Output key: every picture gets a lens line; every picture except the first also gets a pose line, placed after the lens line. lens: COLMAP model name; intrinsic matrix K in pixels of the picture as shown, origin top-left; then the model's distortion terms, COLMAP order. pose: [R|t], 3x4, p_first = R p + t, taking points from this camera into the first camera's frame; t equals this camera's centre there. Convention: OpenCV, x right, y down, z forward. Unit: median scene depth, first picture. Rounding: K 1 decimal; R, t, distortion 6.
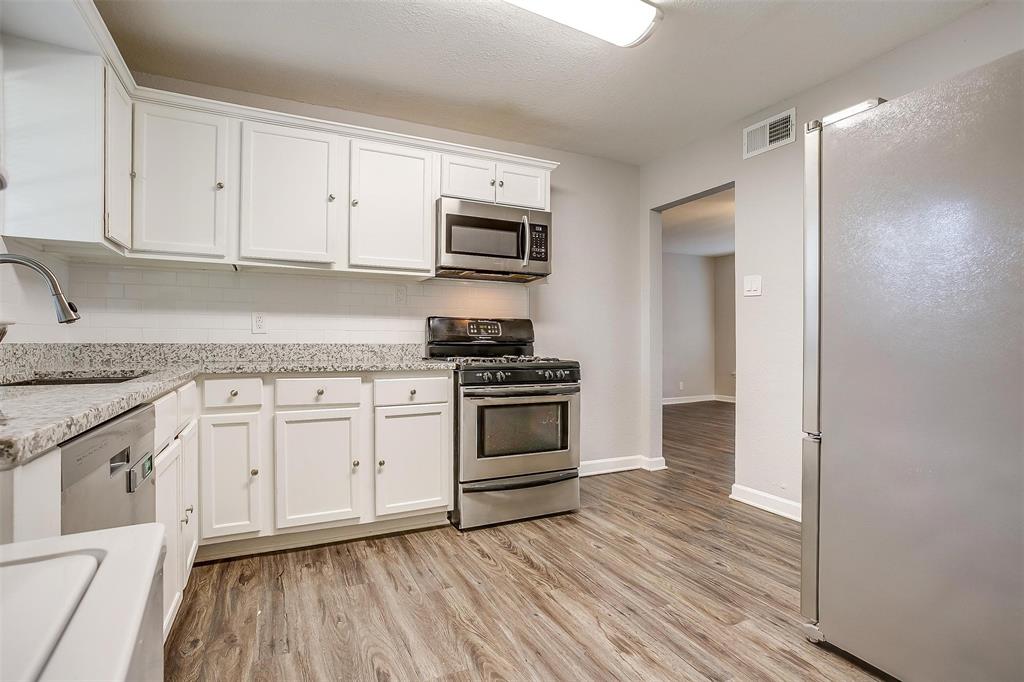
lens RADIAL K [[502.9, 0, 517.4], [0, 502.9, 340.6], [0, 0, 1]] dist [0.023006, 0.000255]
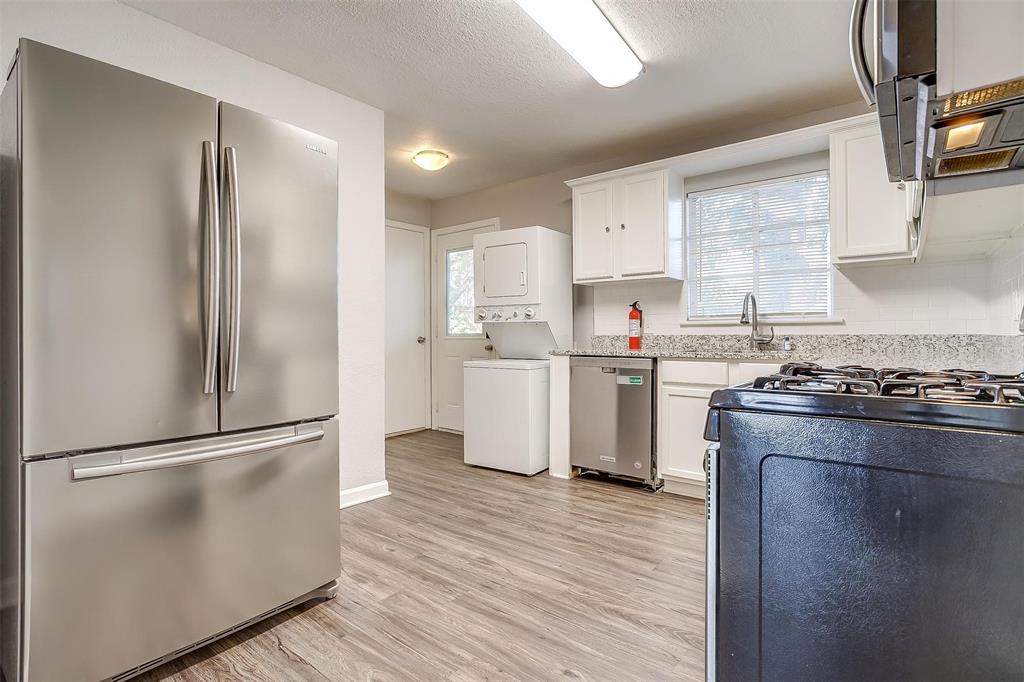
lens RADIAL K [[502.9, 0, 517.5], [0, 502.9, 337.5], [0, 0, 1]] dist [0.023006, 0.000255]
pose [[-0.902598, -0.003783, -0.430467, 0.594423], [-0.003828, 0.999992, -0.000762, 0.009056], [0.430467, 0.000960, -0.902606, 1.887171]]
